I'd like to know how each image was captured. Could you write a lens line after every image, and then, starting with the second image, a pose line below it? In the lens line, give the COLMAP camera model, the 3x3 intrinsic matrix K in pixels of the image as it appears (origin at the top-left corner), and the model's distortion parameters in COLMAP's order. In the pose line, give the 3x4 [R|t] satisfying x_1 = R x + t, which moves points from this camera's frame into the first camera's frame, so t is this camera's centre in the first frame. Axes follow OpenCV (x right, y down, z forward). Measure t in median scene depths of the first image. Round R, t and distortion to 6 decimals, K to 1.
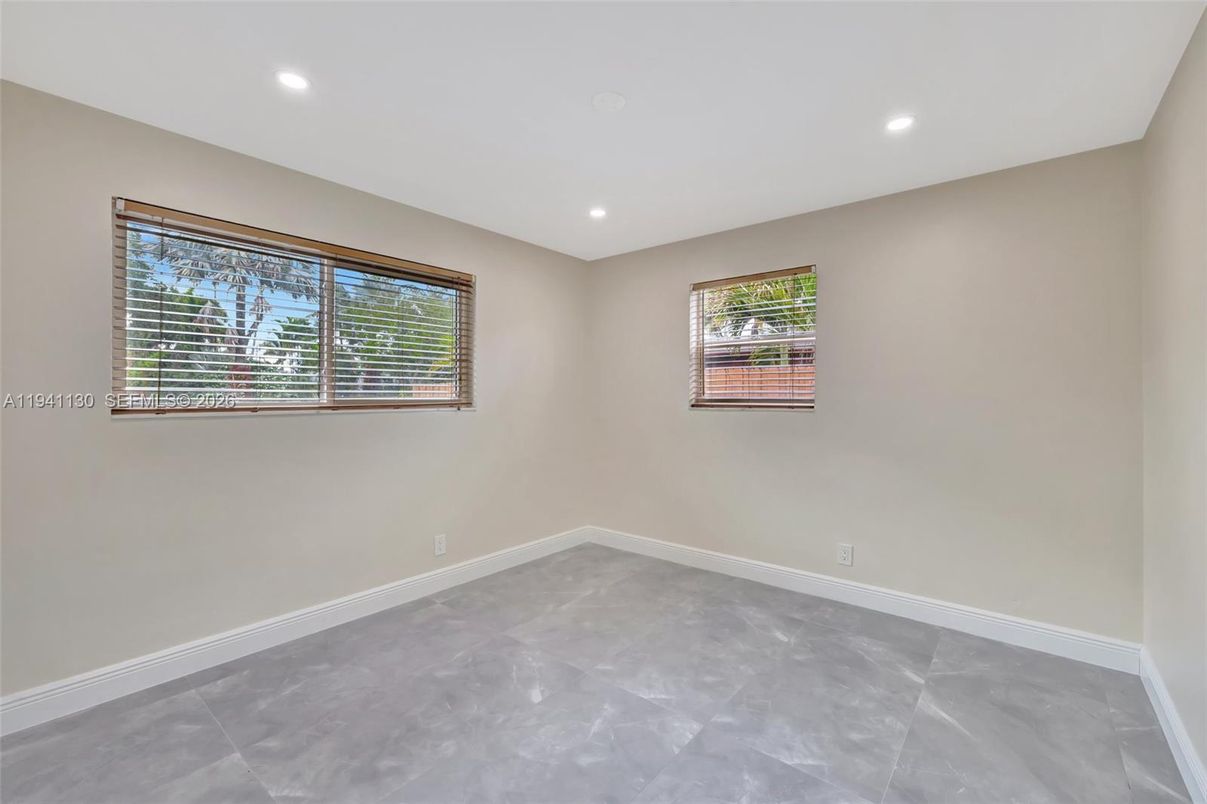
lens RADIAL K [[526.1, 0, 600.6], [0, 526.1, 392.6], [0, 0, 1]] dist [-0.000848, -0.000498]
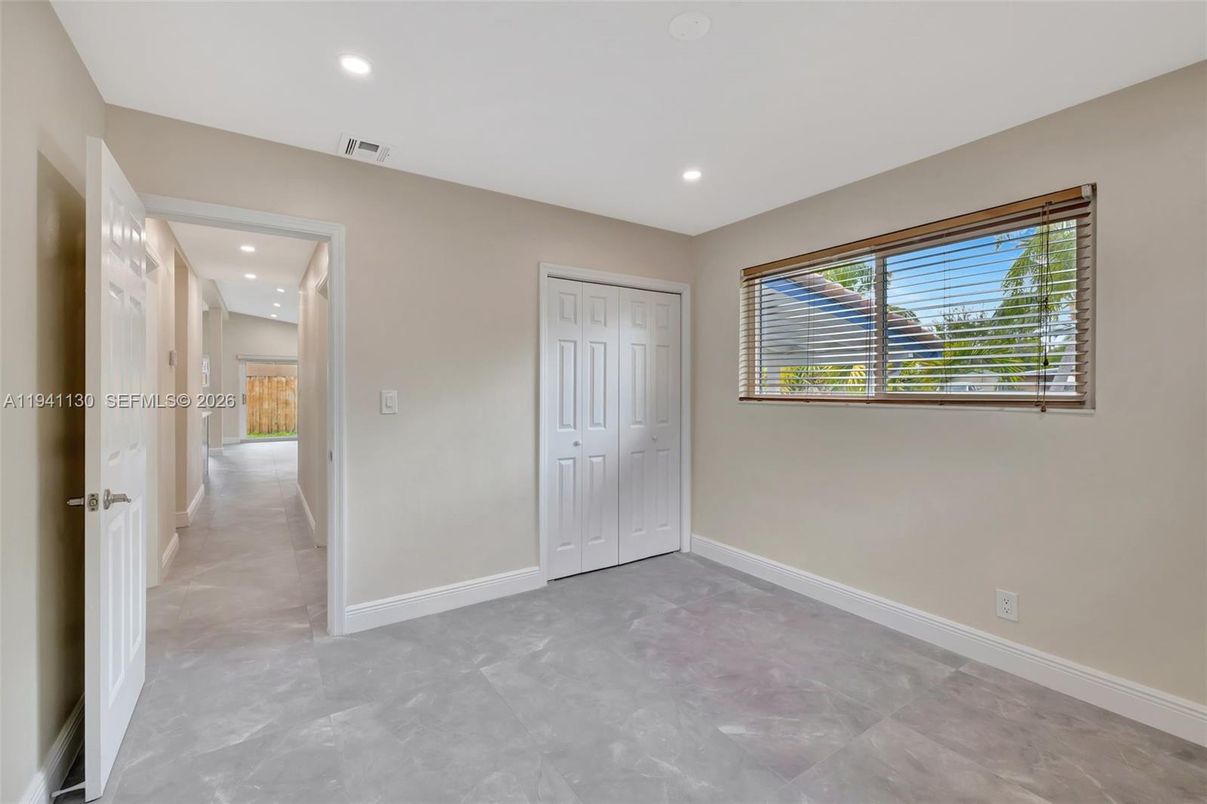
lens RADIAL K [[526.1, 0, 595.8], [0, 526.1, 395.6], [0, 0, 1]] dist [-0.000848, -0.000498]
pose [[-0.314694, 0.012805, -0.949107, 0.692747], [0.003678, 0.999918, 0.012271, 0.004389], [0.949186, 0.000371, -0.314716, 0.942424]]
